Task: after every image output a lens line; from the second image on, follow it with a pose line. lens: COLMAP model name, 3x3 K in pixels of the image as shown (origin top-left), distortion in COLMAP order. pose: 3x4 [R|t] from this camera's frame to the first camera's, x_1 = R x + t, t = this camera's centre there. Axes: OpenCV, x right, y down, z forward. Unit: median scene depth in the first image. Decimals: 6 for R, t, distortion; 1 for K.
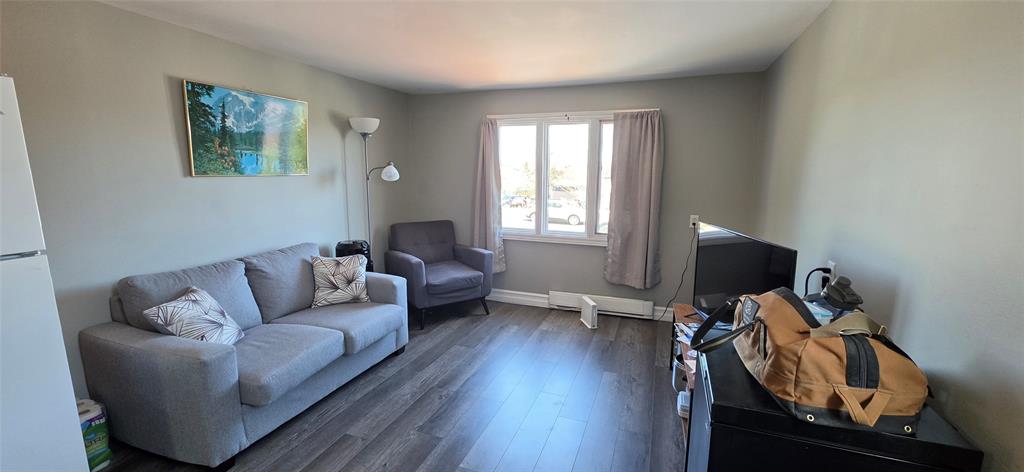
lens RADIAL K [[409.3, 0, 504.1], [0, 409.3, 237.5], [0, 0, 1]] dist [-0.001178, 0.000151]
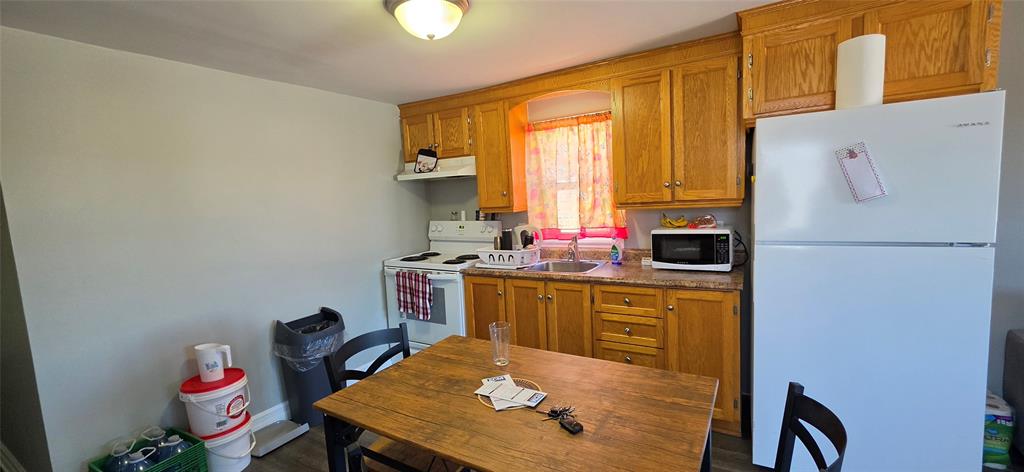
lens RADIAL K [[409.3, 0, 505.2], [0, 409.3, 238.5], [0, 0, 1]] dist [-0.001178, 0.000151]
pose [[-0.162863, 0.108731, -0.980639, 0.064927], [-0.111516, 0.985512, 0.127792, 0.008934], [0.980326, 0.130170, -0.148378, -0.050121]]
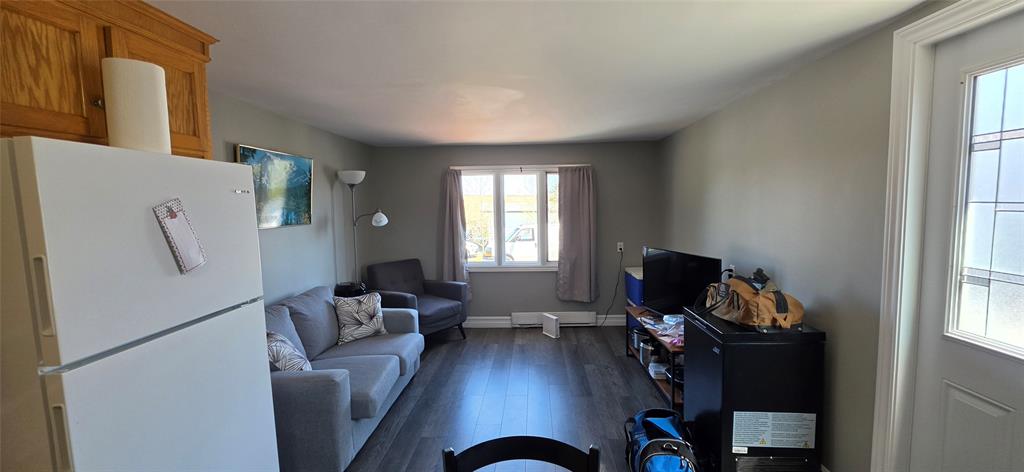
lens RADIAL K [[409.3, 0, 516.9], [0, 409.3, 236.2], [0, 0, 1]] dist [-0.001178, 0.000151]
pose [[0.949750, -0.047908, 0.309322, -0.282071], [0.074459, 0.994430, -0.074602, -0.000001], [-0.304025, 0.093885, 0.948026, -0.174288]]
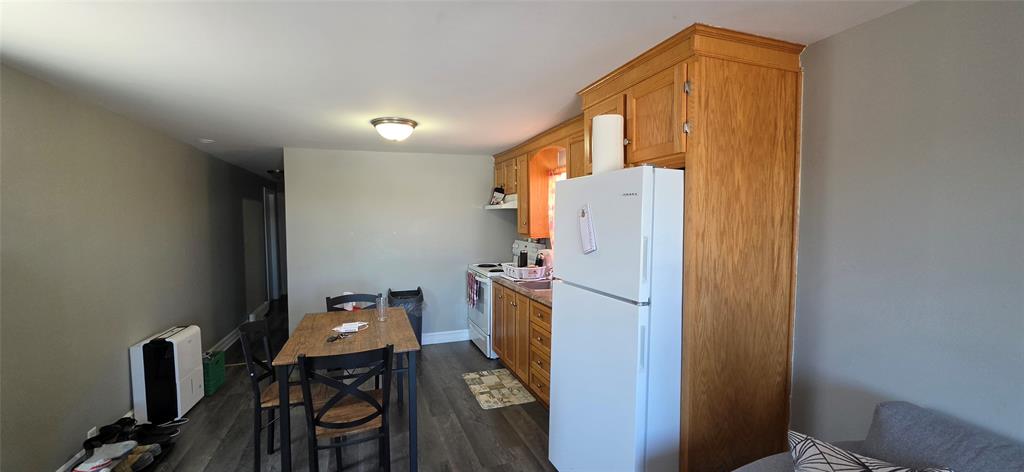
lens RADIAL K [[409.3, 0, 513.2], [0, 409.3, 241.1], [0, 0, 1]] dist [-0.001178, 0.000151]
pose [[-0.749792, 0.038359, -0.660561, -0.017331], [-0.108045, 0.977821, 0.179422, -0.121757], [0.652793, 0.205900, -0.729018, 0.599420]]
